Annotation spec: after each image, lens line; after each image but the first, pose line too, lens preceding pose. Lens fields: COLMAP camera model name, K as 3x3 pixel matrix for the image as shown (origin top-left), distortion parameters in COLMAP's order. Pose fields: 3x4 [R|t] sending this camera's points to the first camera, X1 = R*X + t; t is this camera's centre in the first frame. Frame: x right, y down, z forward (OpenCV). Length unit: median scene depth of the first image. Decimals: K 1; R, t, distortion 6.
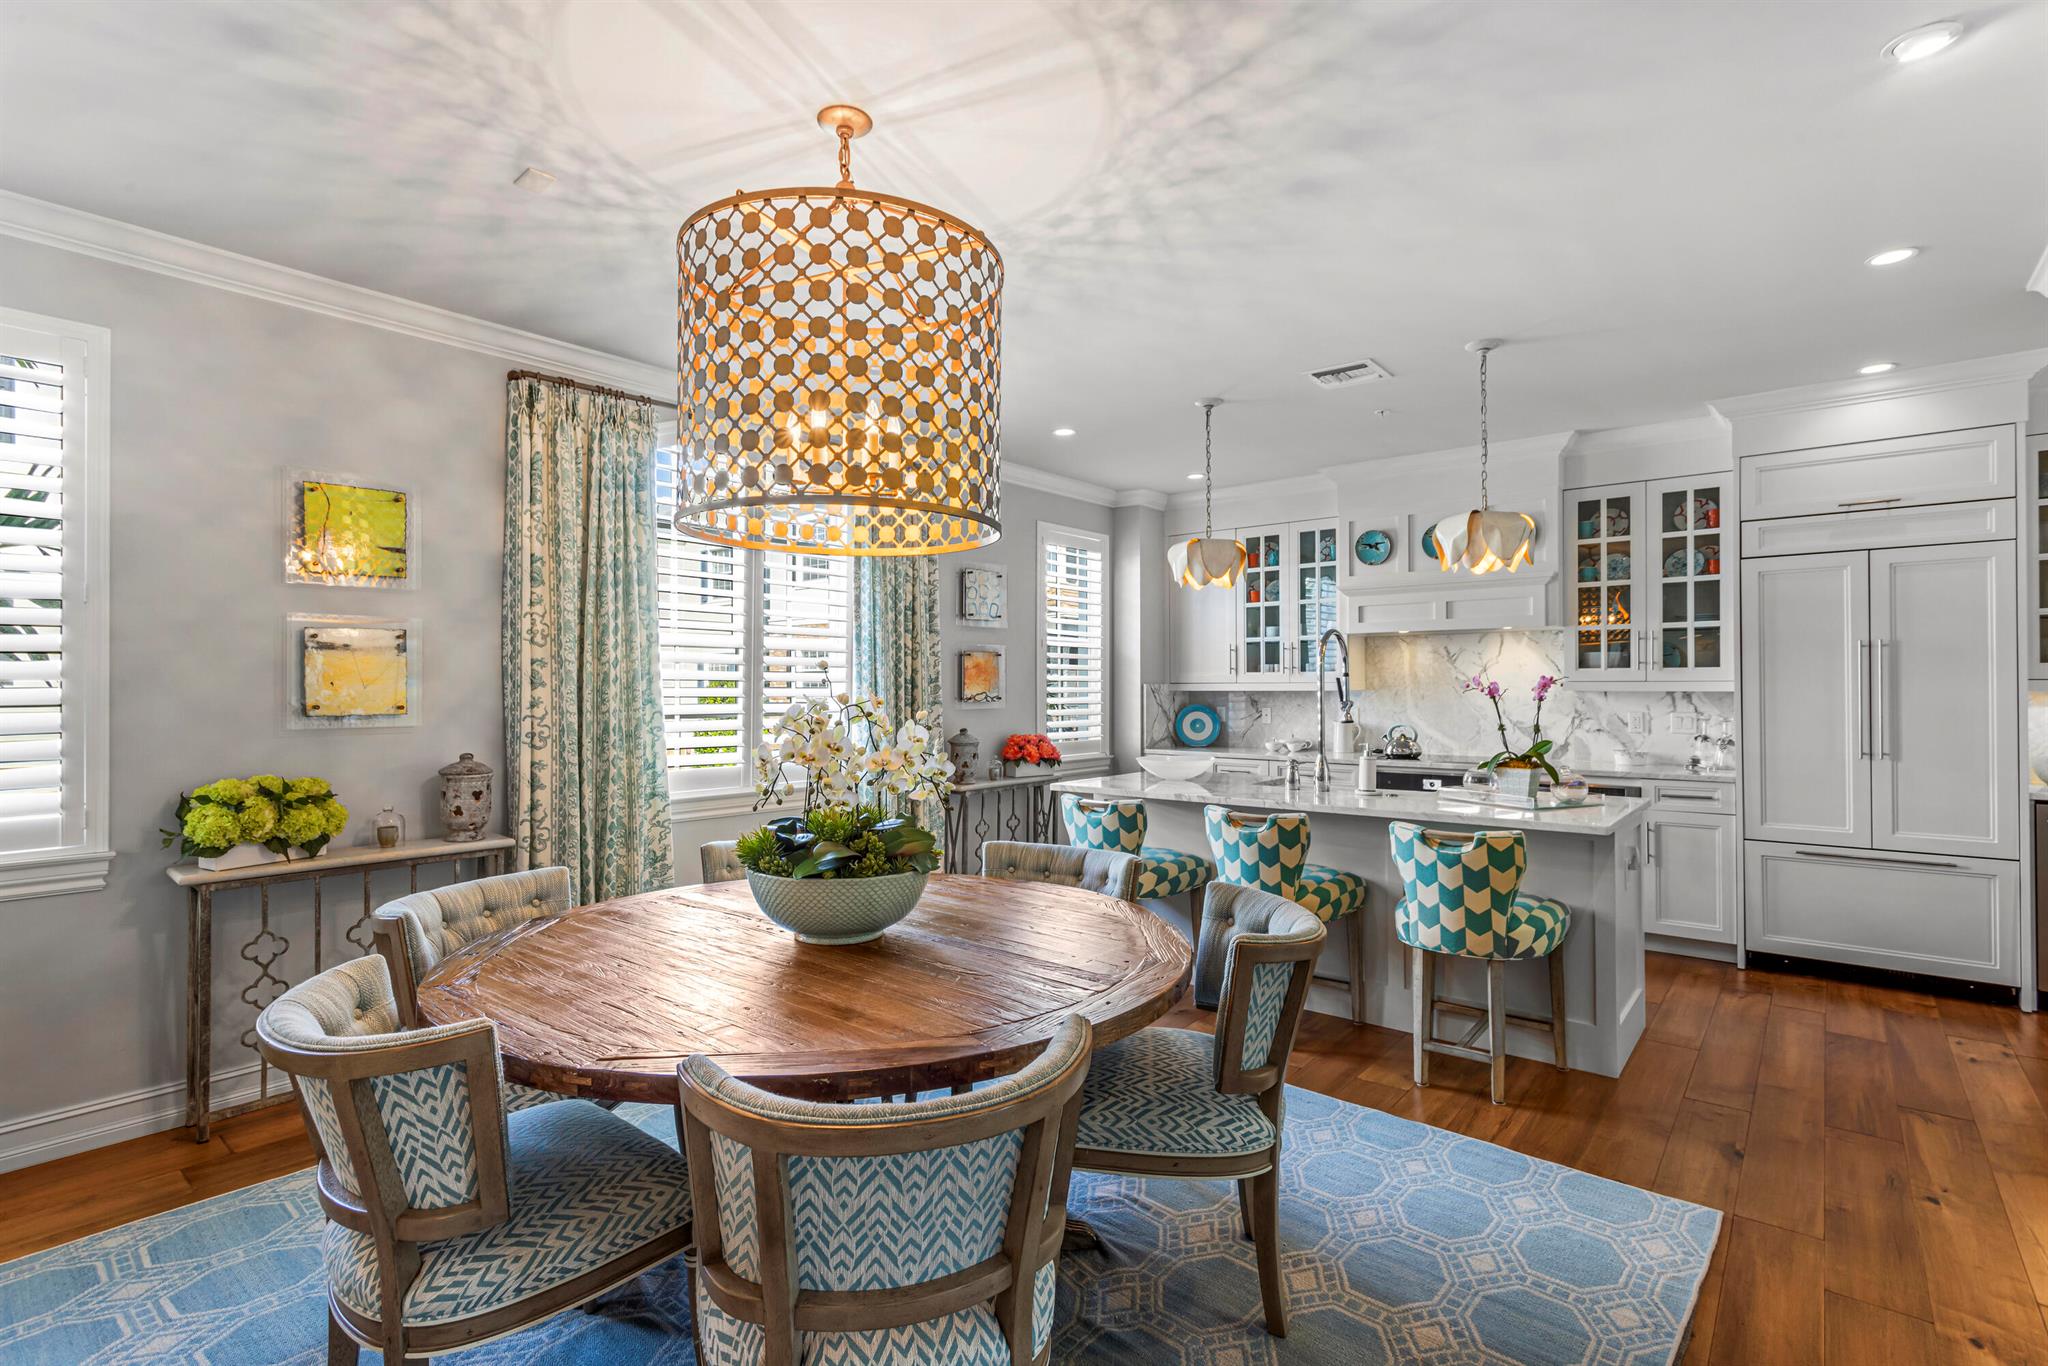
lens RADIAL K [[973.8, 0, 1013.4], [0, 973.8, 681.8], [0, 0, 1]] dist [-0.003538, 0.008624]
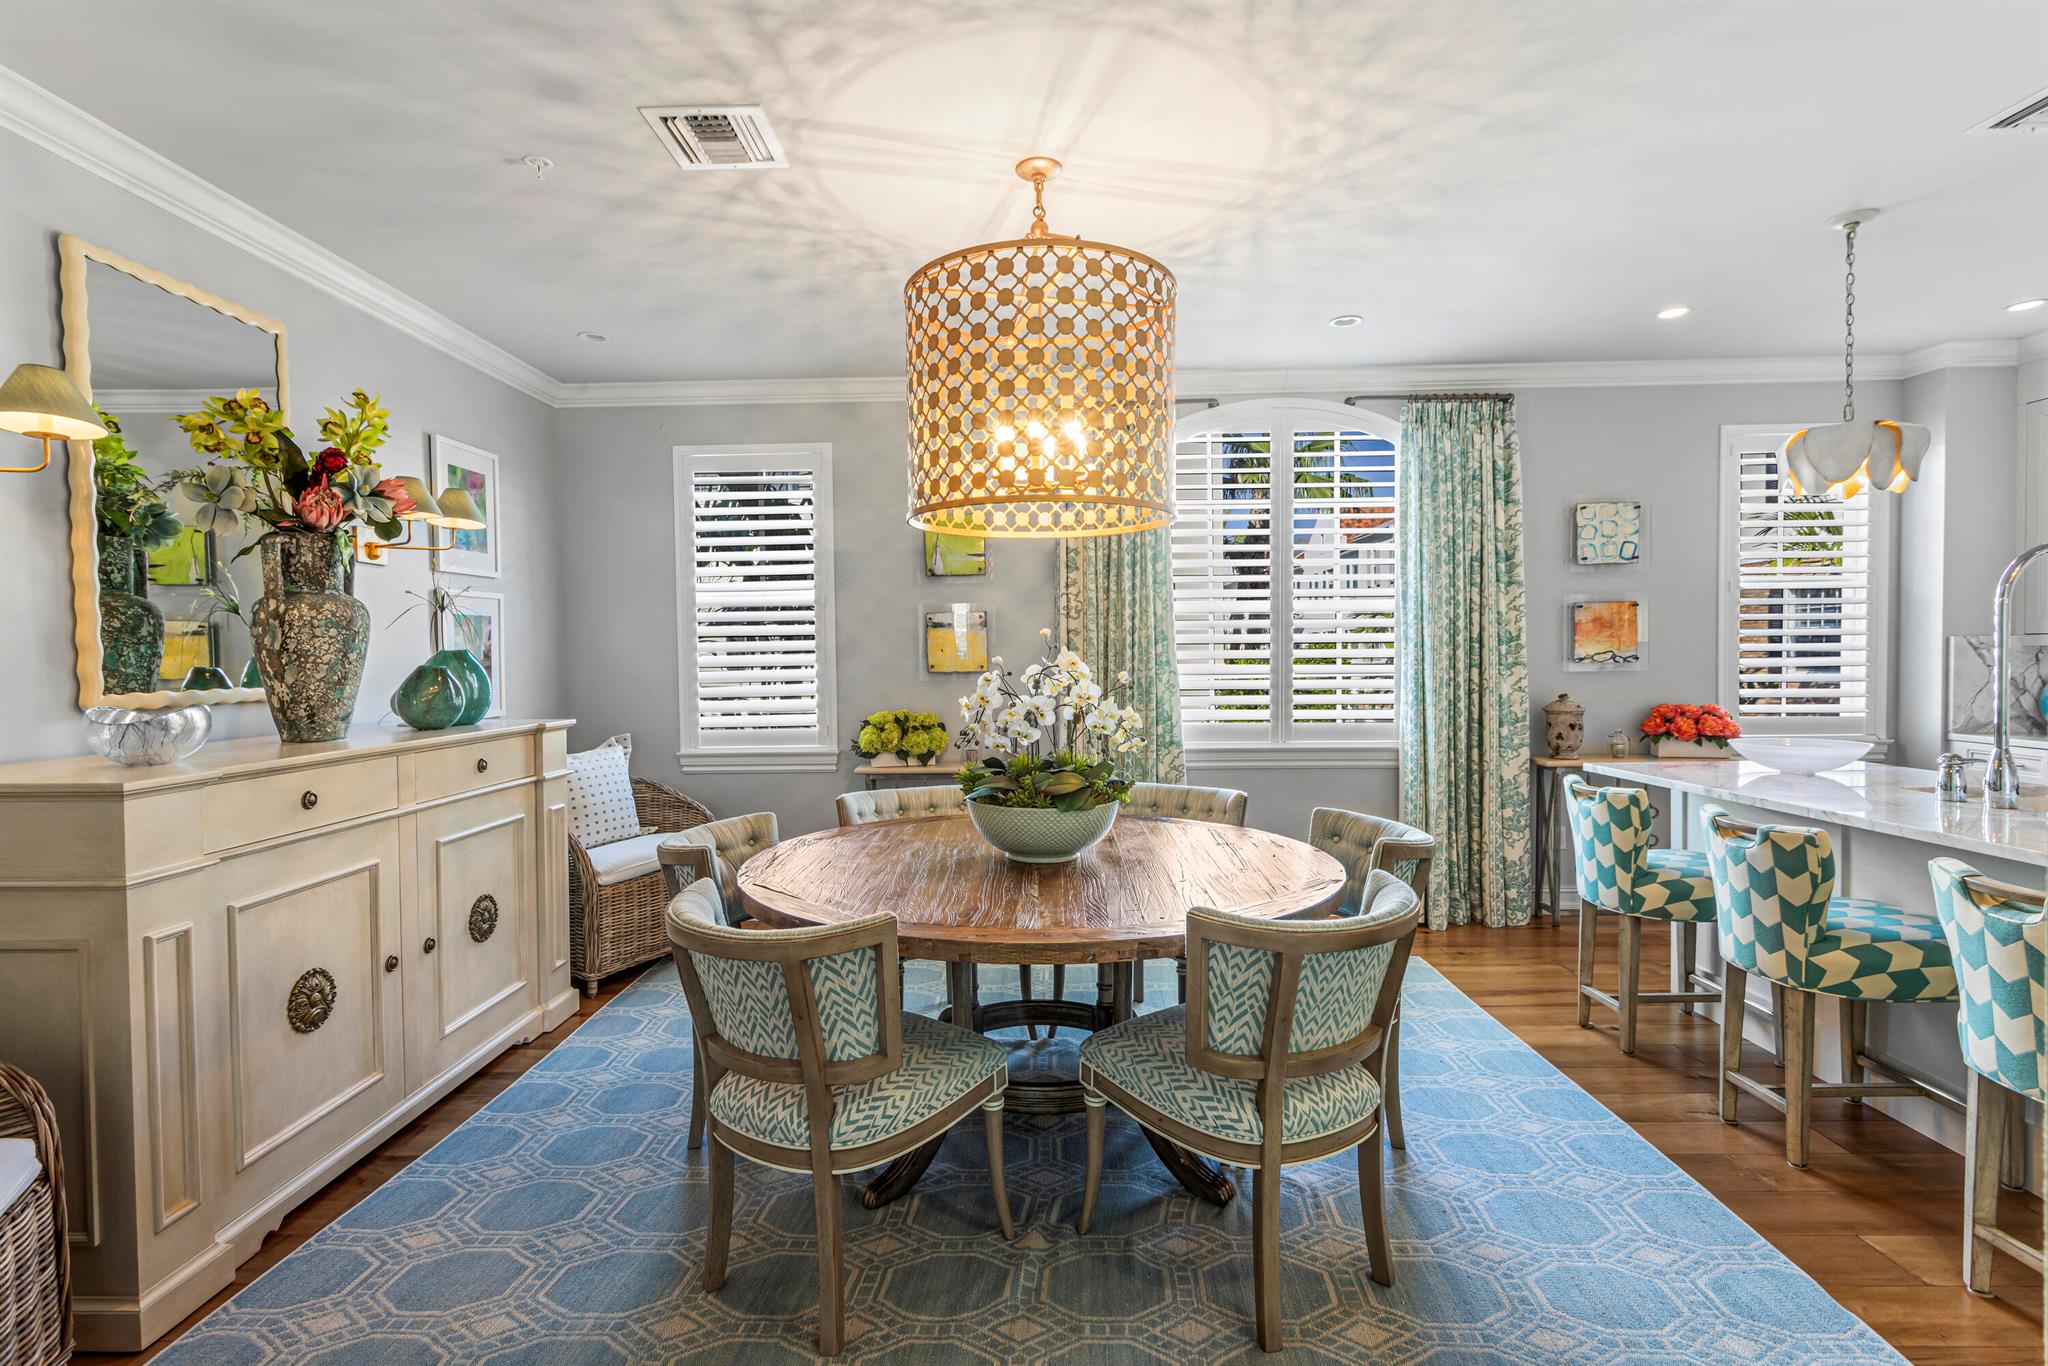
lens RADIAL K [[973.8, 0, 1013.4], [0, 973.8, 681.8], [0, 0, 1]] dist [-0.003538, 0.008624]
pose [[0.626095, 0.015861, -0.779585, 0.401809], [0.015837, 0.999328, 0.033051, 0.001785], [0.779586, -0.033040, 0.625424, 0.123318]]
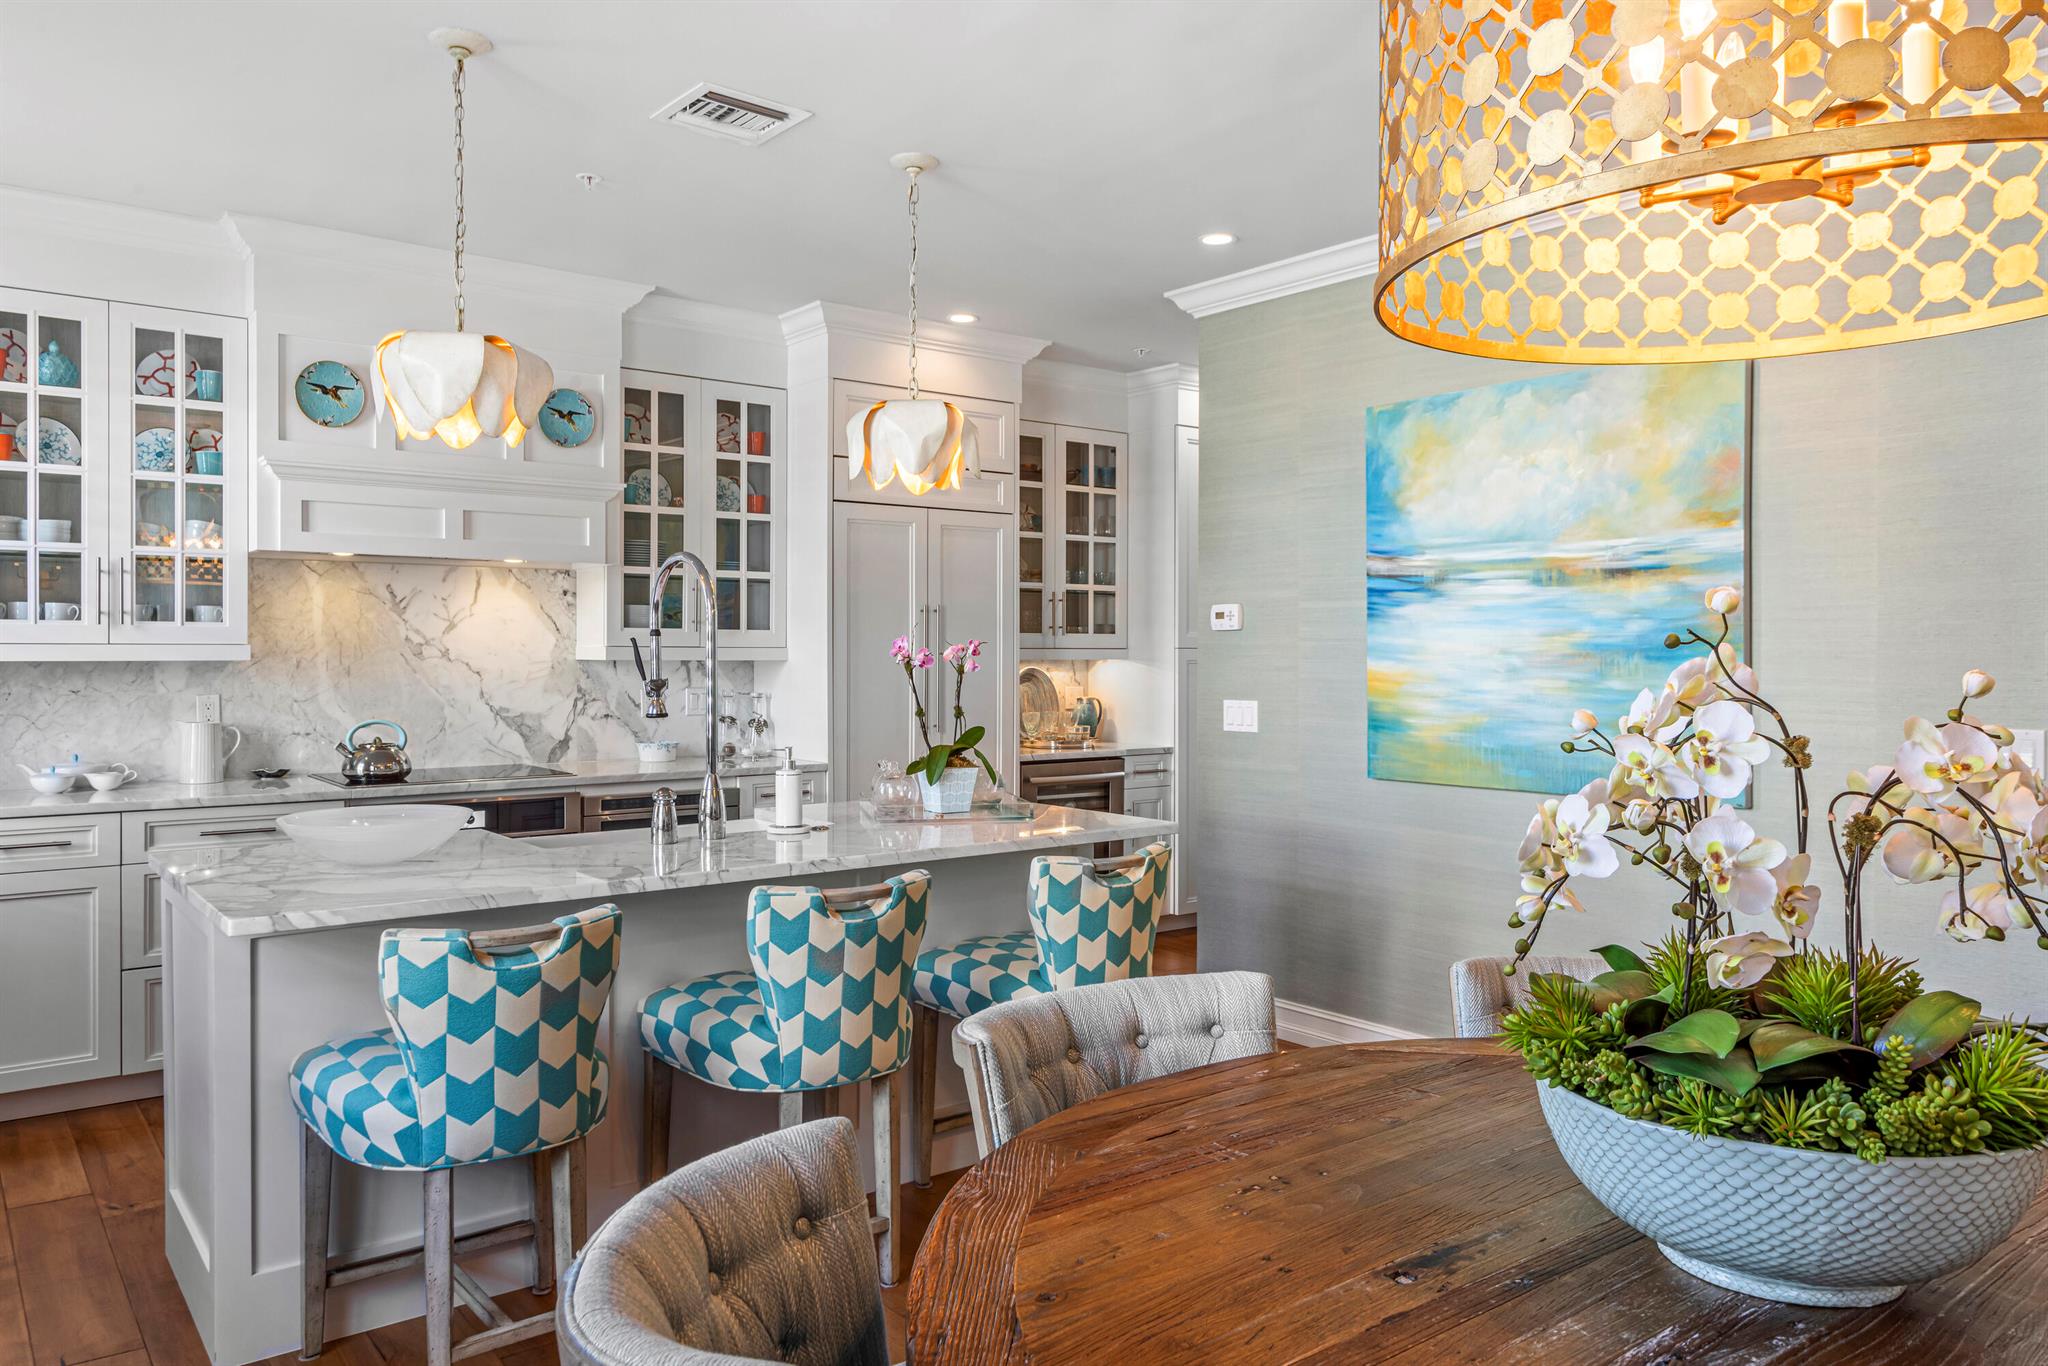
lens RADIAL K [[1429.5, 0, 1019.1], [0, 1429.5, 638.7], [0, 0, 1]] dist [0.041245, 0.000661]
pose [[0.221071, 0.012806, 0.975174, -0.447534], [-0.007238, 0.999908, -0.011490, 0.004910], [-0.975231, -0.004518, 0.221143, 0.635143]]
